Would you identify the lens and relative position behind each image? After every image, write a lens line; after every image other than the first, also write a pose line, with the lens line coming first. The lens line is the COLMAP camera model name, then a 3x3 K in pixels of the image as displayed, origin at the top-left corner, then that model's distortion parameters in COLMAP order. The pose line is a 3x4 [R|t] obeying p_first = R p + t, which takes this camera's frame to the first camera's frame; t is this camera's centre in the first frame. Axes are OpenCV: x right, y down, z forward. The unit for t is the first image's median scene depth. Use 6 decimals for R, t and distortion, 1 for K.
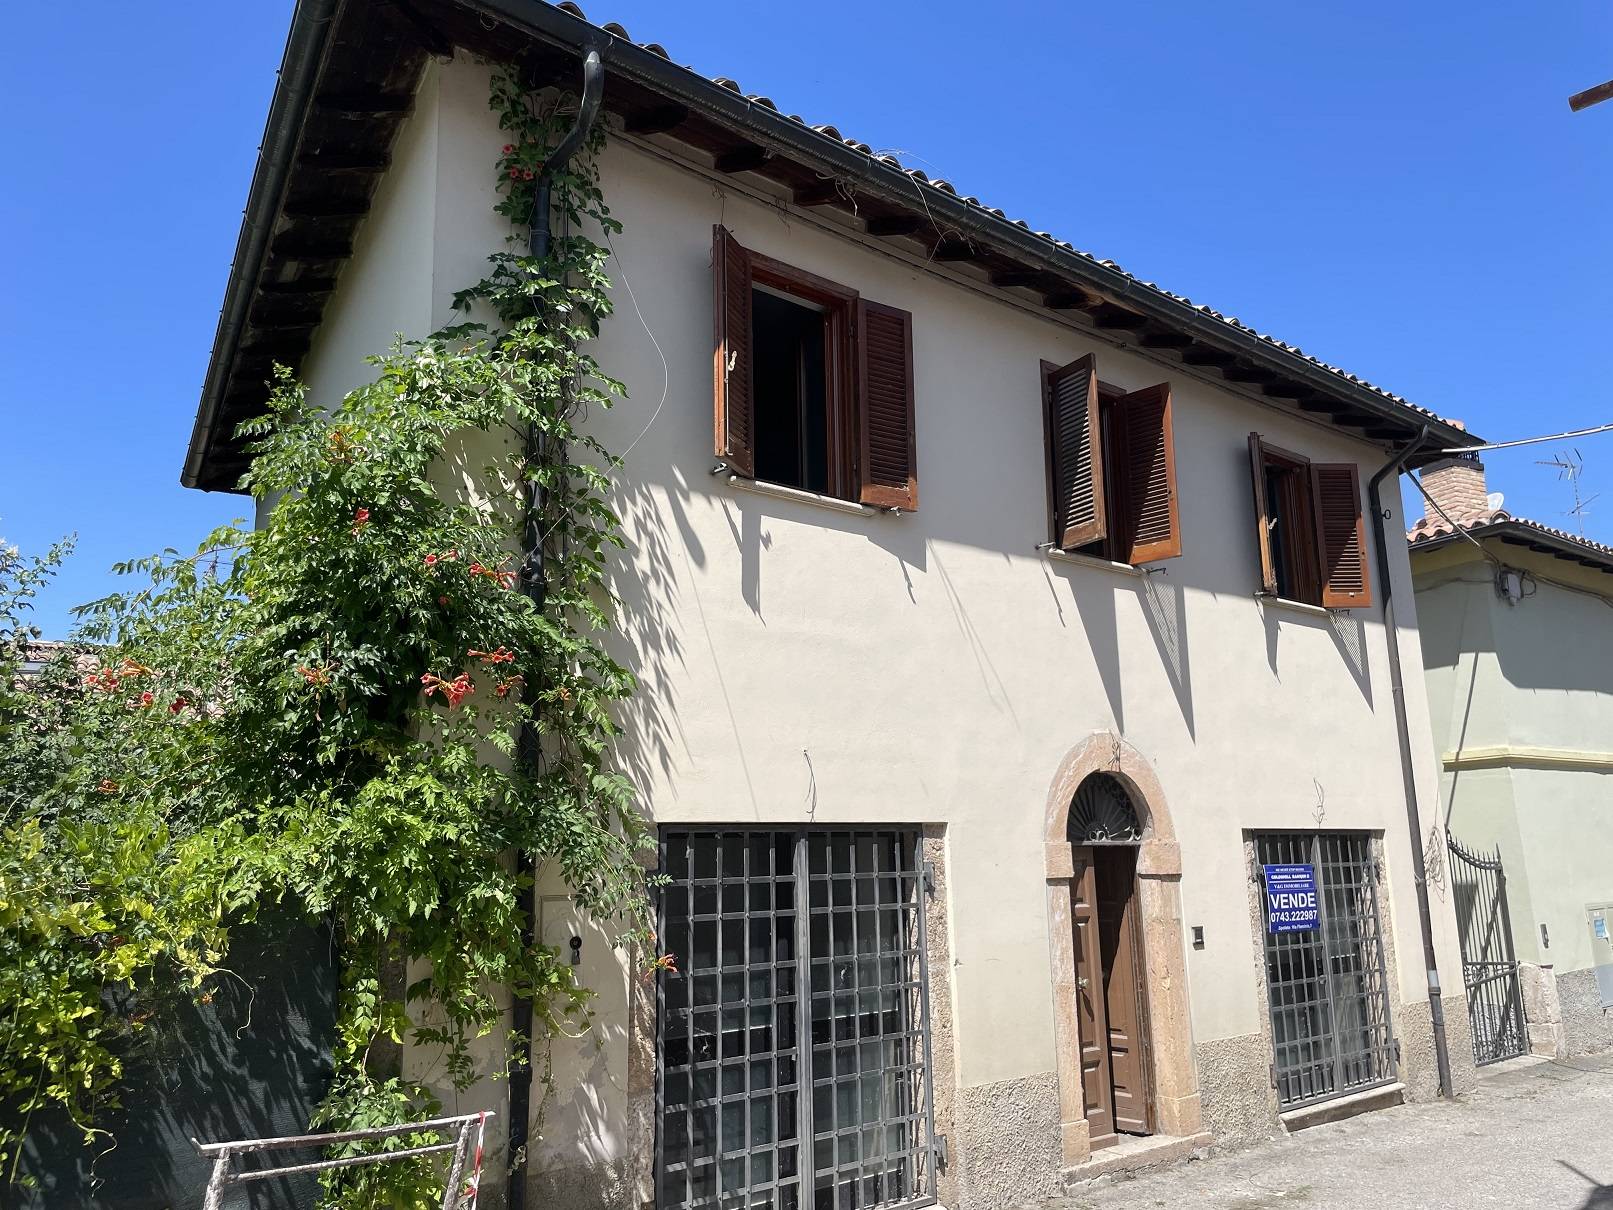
lens RADIAL K [[1204.3, 0, 814.8], [0, 1204.3, 603.7], [0, 0, 1]] dist [0.074592, -0.108131]
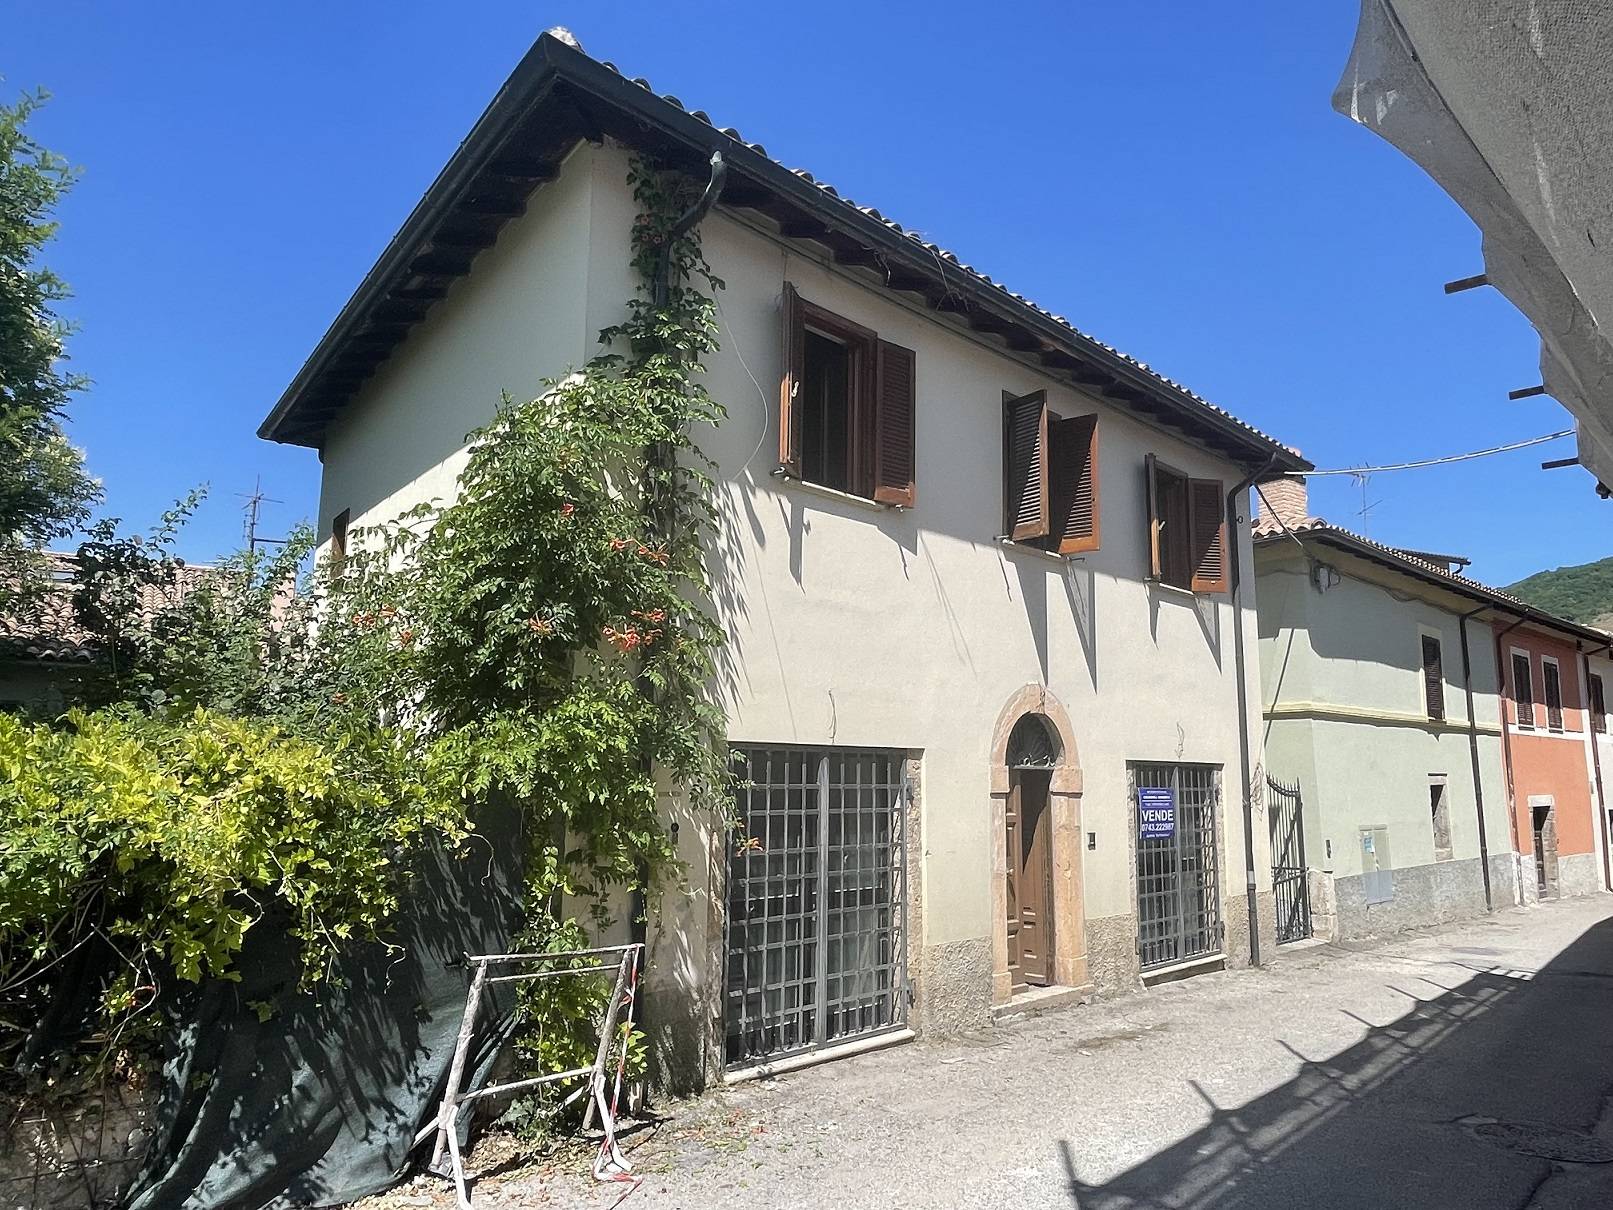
lens RADIAL K [[1063.8, 0, 796.5], [0, 1063.8, 596.4], [0, 0, 1]] dist [0.001784, -0.026626]
pose [[0.995347, 0.049683, 0.082560, -0.116118], [-0.053276, 0.997701, 0.041895, -0.021024], [-0.080289, -0.046098, 0.995705, -0.111899]]
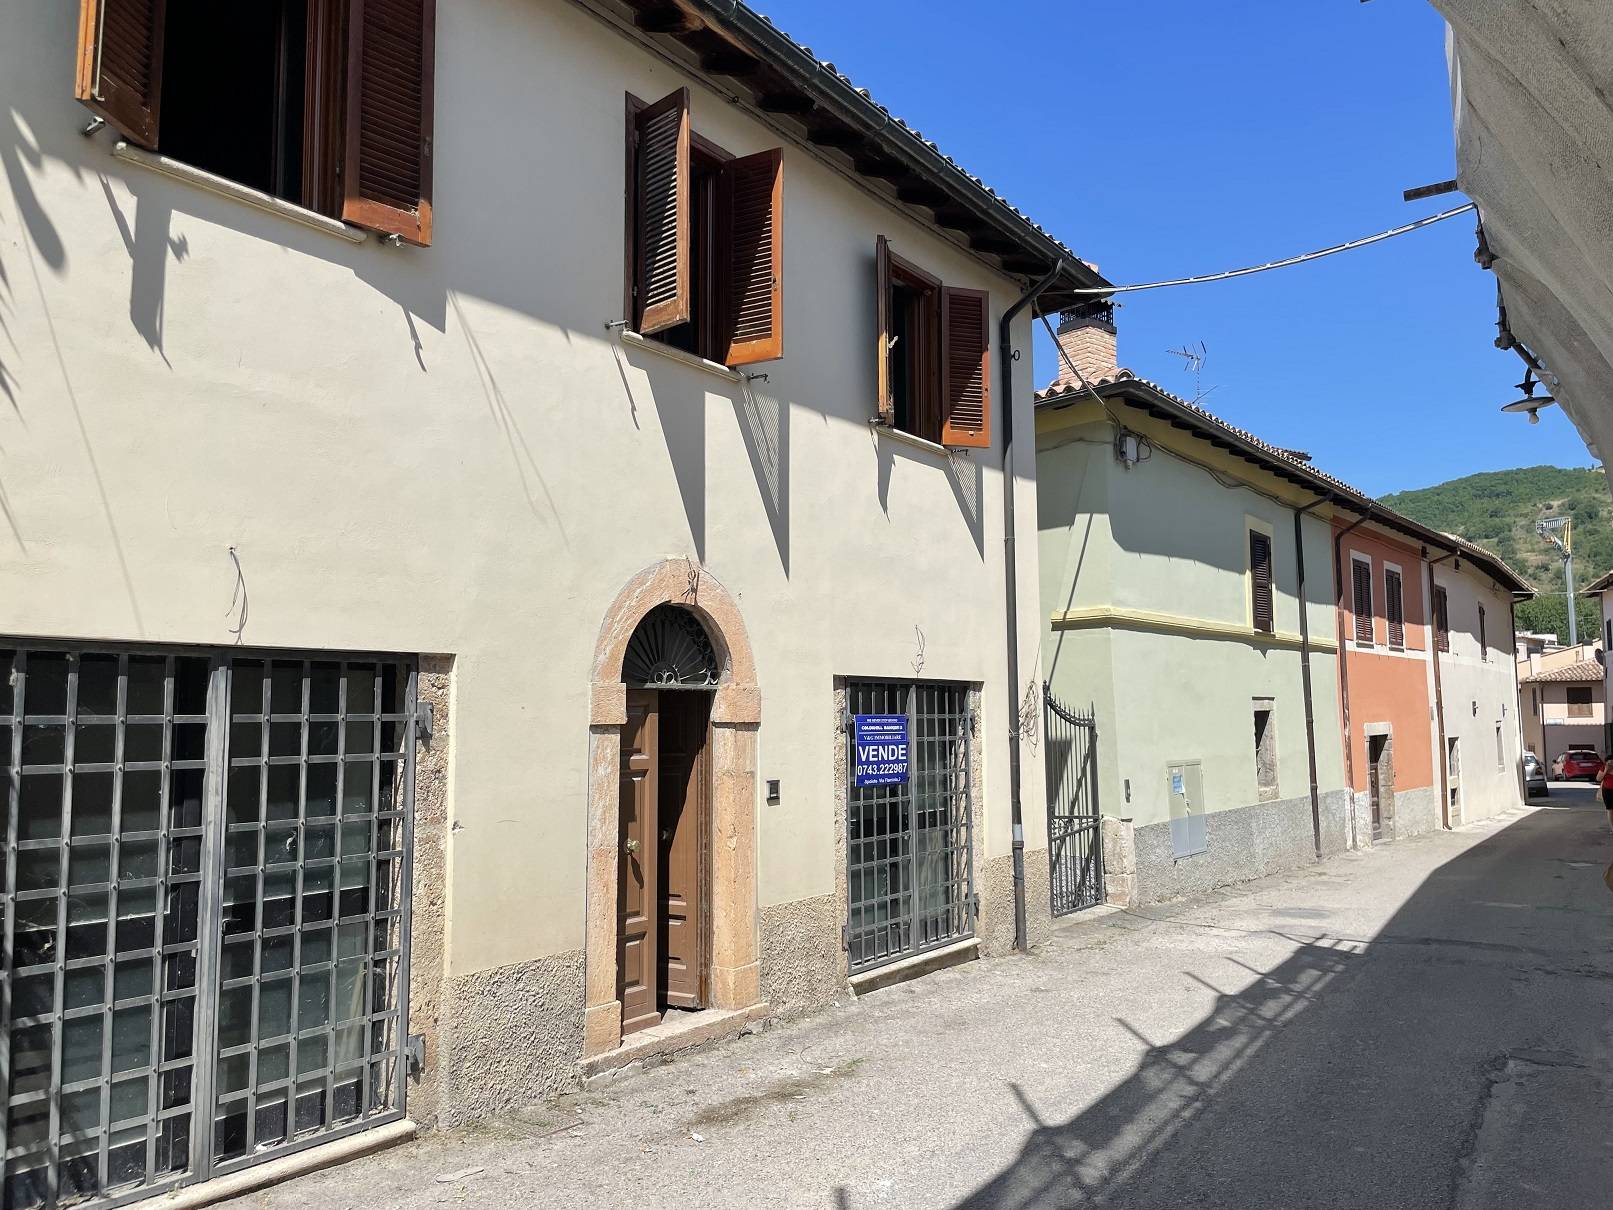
lens RADIAL K [[1204.3, 0, 809.4], [0, 1204.3, 601.2], [0, 0, 1]] dist [0.074592, -0.108131]
pose [[0.965731, 0.036303, 0.256993, 0.113445], [-0.063569, 0.993095, 0.098595, 0.048001], [-0.251639, -0.111553, 0.961371, 0.163459]]
